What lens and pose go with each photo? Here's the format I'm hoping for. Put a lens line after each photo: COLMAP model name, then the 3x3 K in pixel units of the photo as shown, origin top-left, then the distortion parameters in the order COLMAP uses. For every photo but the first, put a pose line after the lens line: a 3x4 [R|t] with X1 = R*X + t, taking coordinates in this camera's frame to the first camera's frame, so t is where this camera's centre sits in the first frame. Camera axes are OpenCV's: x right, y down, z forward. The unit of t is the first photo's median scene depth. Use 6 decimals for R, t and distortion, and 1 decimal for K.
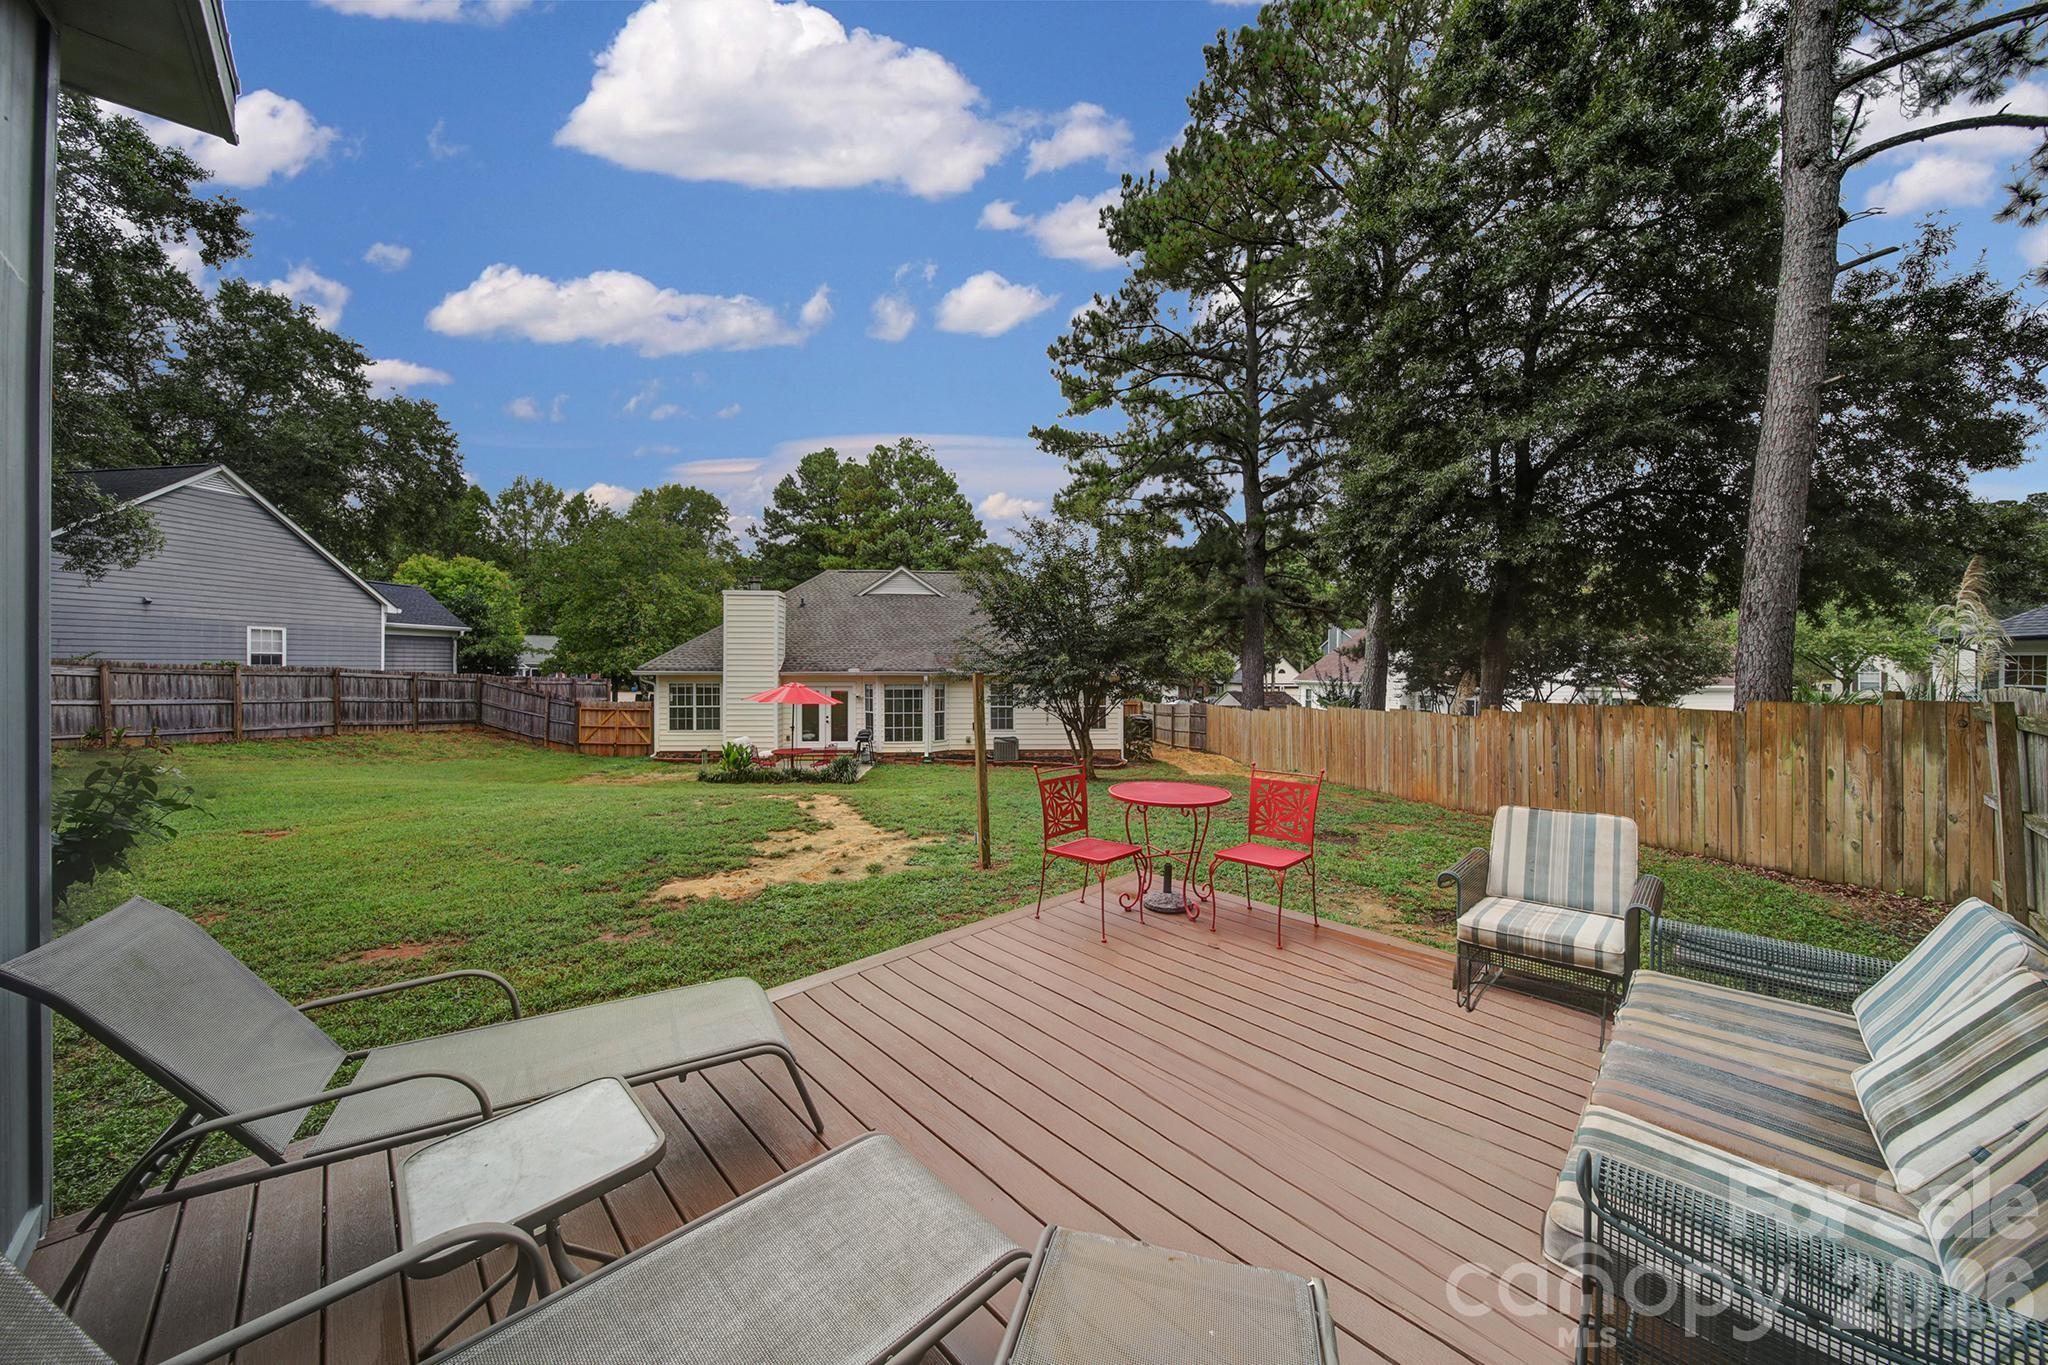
lens RADIAL K [[721.4, 0, 1025.0], [0, 721.4, 668.4], [0, 0, 1]] dist [-0.000437, -0.000132]
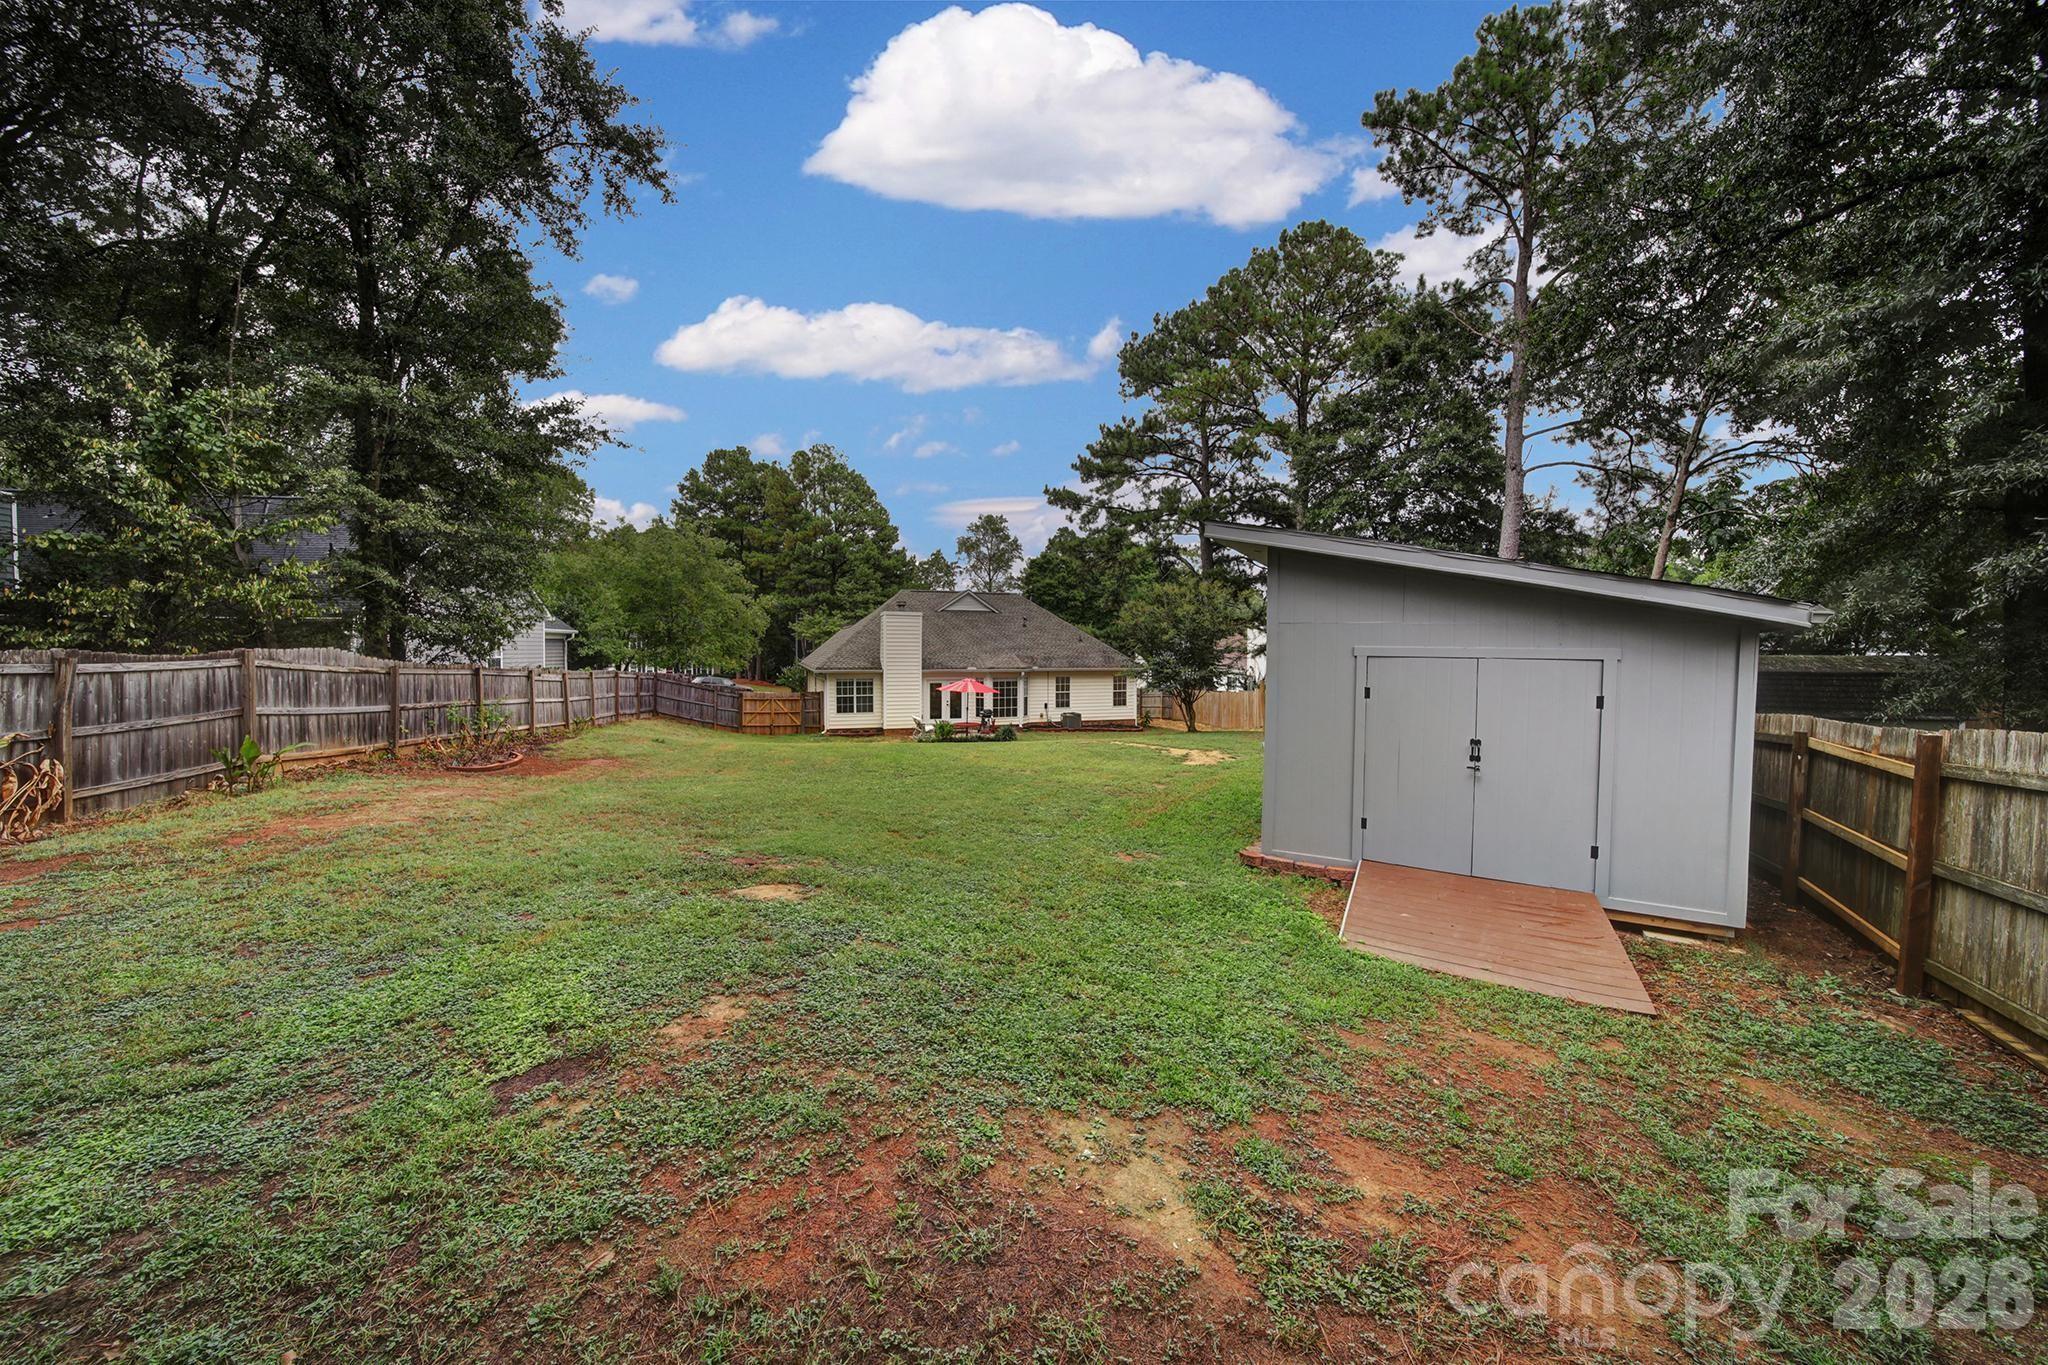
lens RADIAL K [[721.4, 0, 1025.0], [0, 721.4, 668.4], [0, 0, 1]] dist [-0.000437, -0.000132]
pose [[0.958113, -0.006157, 0.286323, -0.537525], [-0.001175, 0.999676, 0.025428, -0.033199], [-0.286387, -0.024700, 0.957796, -0.392349]]
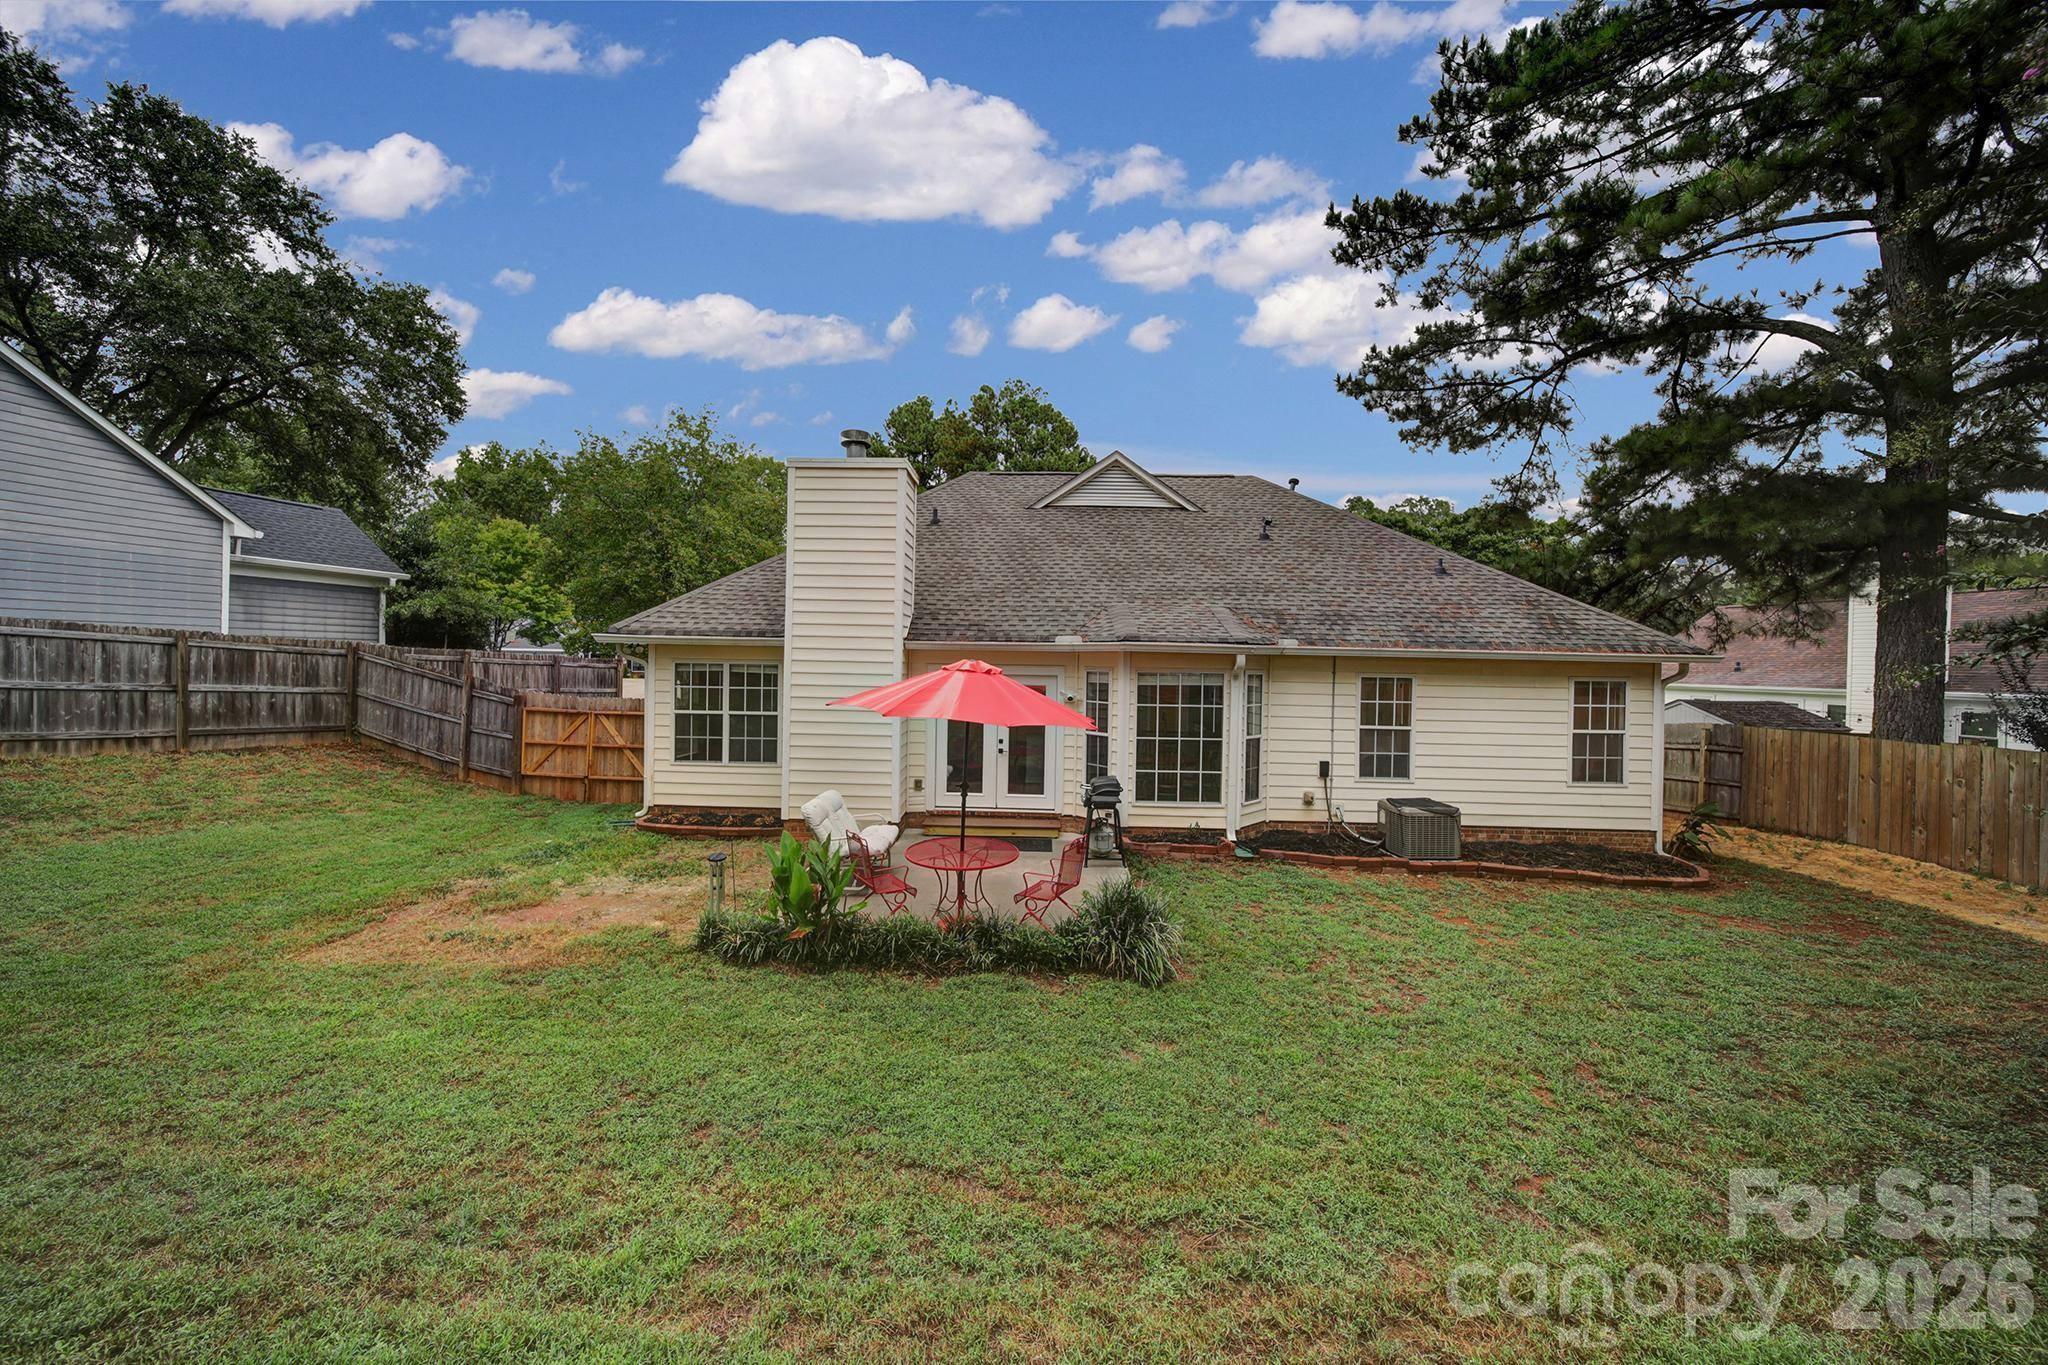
lens RADIAL K [[721.4, 0, 1025.0], [0, 721.4, 668.4], [0, 0, 1]] dist [-0.000437, -0.000132]
pose [[0.995434, 0.016919, -0.093936, -0.218155], [-0.016407, 0.999846, 0.006217, 0.017731], [0.094027, -0.004647, 0.995559, 0.545341]]
